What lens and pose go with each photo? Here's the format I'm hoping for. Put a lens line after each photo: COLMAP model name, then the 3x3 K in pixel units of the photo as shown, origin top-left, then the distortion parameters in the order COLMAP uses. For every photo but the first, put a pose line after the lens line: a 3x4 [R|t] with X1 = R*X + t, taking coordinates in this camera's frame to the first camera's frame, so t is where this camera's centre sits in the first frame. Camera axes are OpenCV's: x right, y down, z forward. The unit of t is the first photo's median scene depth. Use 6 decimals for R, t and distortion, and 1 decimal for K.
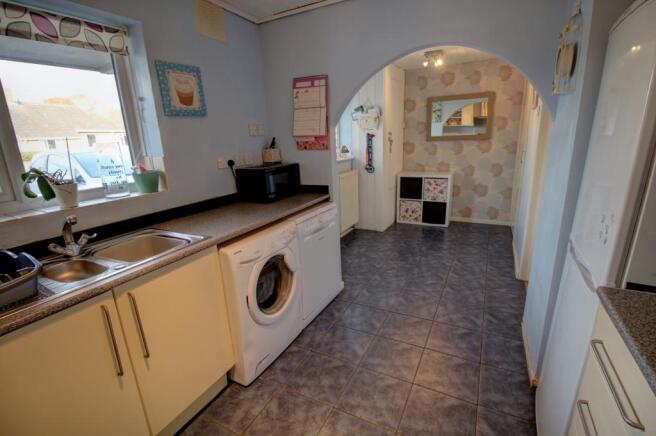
lens RADIAL K [[306.9, 0, 328.8], [0, 306.9, 218.6], [0, 0, 1]] dist [-0.006500, -0.001817]
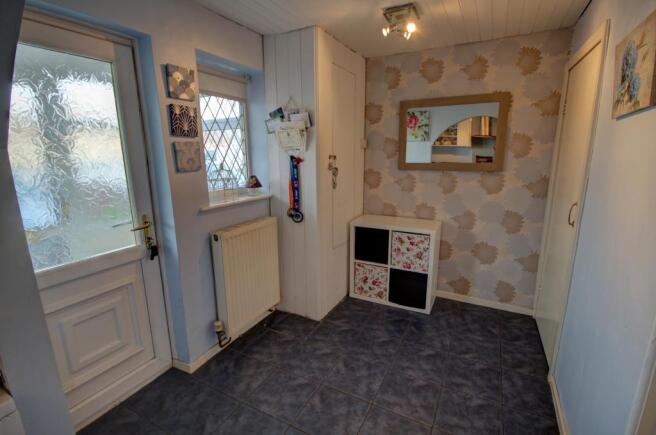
lens RADIAL K [[306.9, 0, 327.2], [0, 306.9, 217.5], [0, 0, 1]] dist [-0.006500, -0.001817]
pose [[0.999550, 0.029374, 0.006014, 0.181259], [-0.029032, 0.998296, -0.050627, -0.126026], [-0.007491, 0.050430, 0.998700, 0.400077]]
